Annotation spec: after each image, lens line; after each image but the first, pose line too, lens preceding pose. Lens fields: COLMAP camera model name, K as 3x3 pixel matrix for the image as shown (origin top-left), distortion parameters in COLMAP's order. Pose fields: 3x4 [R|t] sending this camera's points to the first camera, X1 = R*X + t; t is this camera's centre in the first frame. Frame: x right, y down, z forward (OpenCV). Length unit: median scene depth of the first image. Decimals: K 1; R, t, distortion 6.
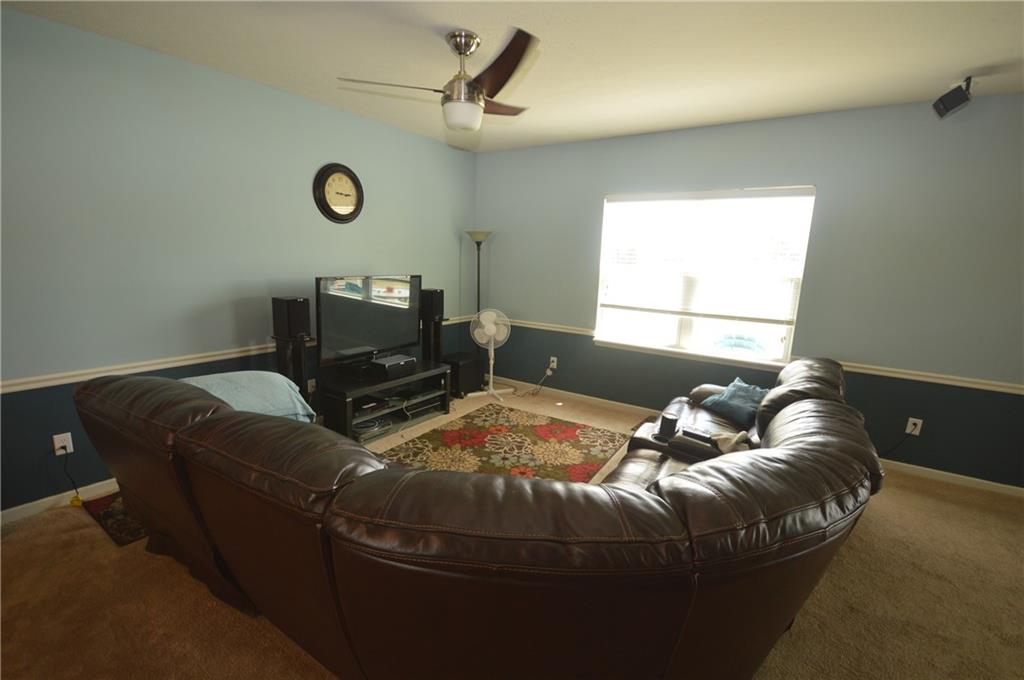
lens RADIAL K [[456.6, 0, 512.0], [0, 456.6, 340.0], [0, 0, 1]] dist [-0.045563, 0.000106]
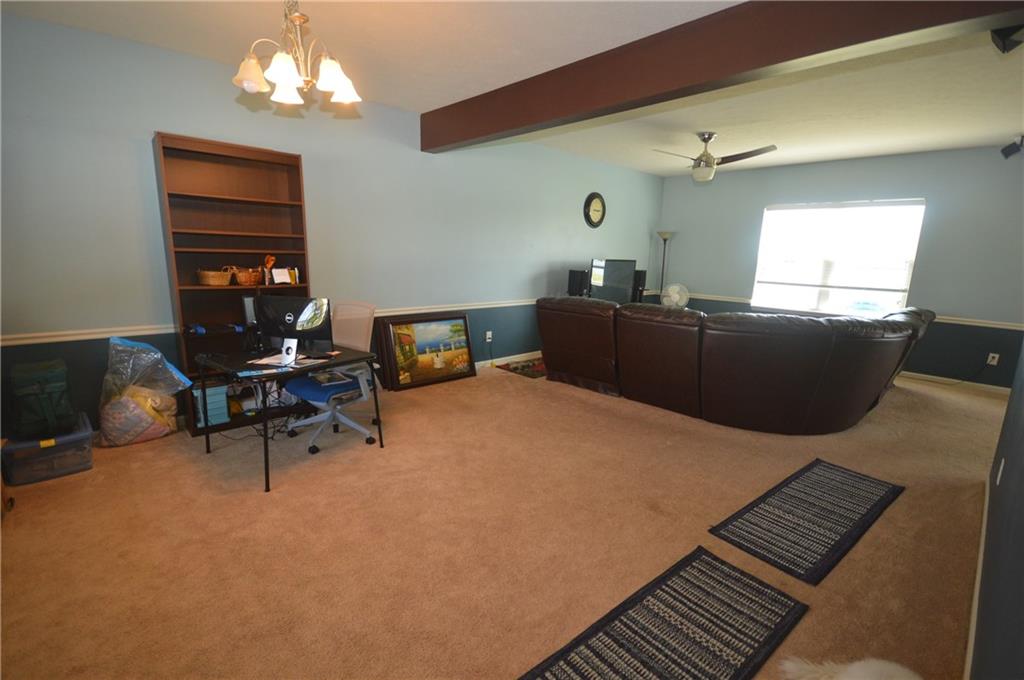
lens RADIAL K [[445.2, 0, 512.0], [0, 445.2, 340.0], [0, 0, 1]] dist [-0.000290, -0.018059]
pose [[0.971399, 0.039012, -0.234226, -0.261443], [-0.036384, 0.999217, 0.015532, 0.133786], [0.234648, -0.006565, 0.972058, -0.644546]]
